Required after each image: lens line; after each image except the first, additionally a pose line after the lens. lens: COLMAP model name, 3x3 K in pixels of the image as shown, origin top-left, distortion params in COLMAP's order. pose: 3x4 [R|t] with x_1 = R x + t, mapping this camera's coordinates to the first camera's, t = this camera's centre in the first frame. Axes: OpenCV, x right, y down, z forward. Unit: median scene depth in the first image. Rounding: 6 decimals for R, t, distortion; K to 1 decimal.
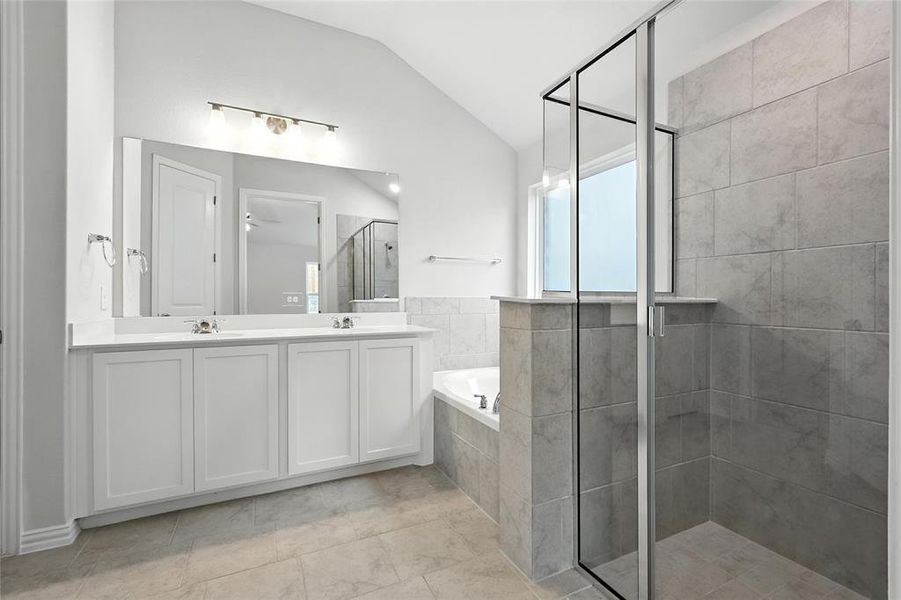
lens RADIAL K [[392.8, 0, 450.7], [0, 392.8, 300.4], [0, 0, 1]] dist [-0.007556, 0.001398]
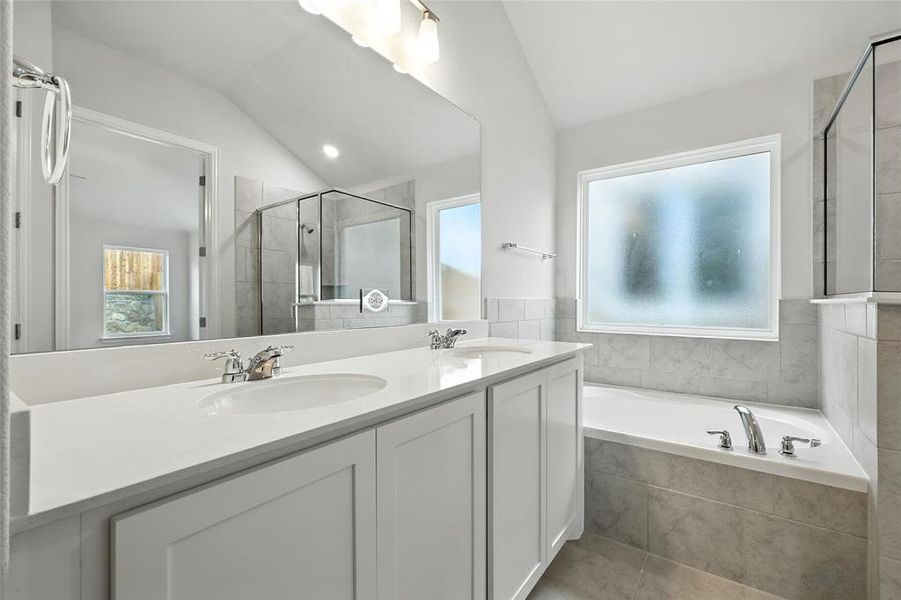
lens RADIAL K [[392.8, 0, 455.8], [0, 392.8, 297.7], [0, 0, 1]] dist [-0.007556, 0.001398]
pose [[0.882135, 0.005311, 0.470966, -0.618432], [-0.000827, 0.999952, -0.009728, -0.002688], [-0.470996, 0.008191, 0.882098, 0.502987]]
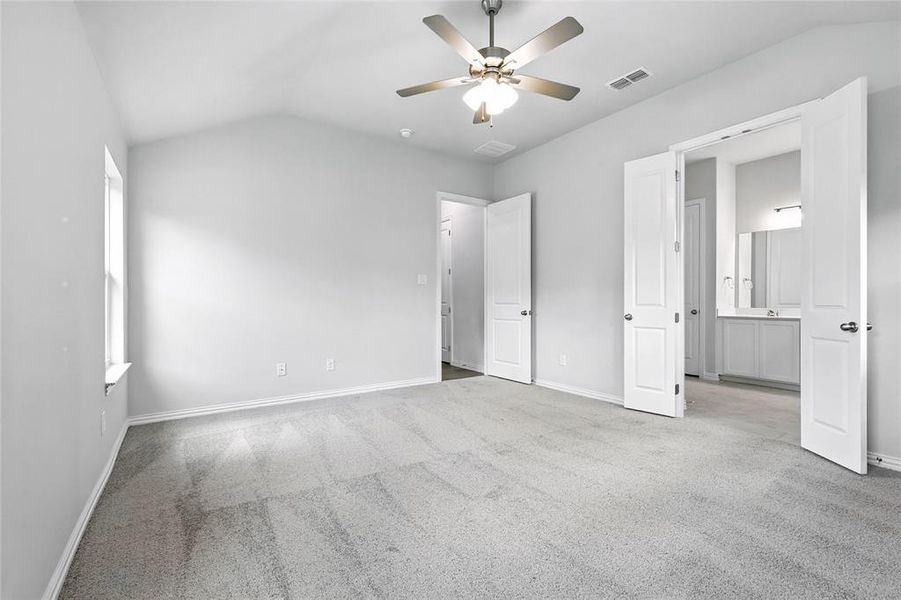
lens RADIAL K [[392.8, 0, 455.4], [0, 392.8, 301.1], [0, 0, 1]] dist [-0.007556, 0.001398]
pose [[0.152830, 0.006698, -0.988230, 1.215393], [0.000791, 0.999976, 0.006900, -0.015672], [0.988252, -0.001837, 0.152821, -1.044974]]
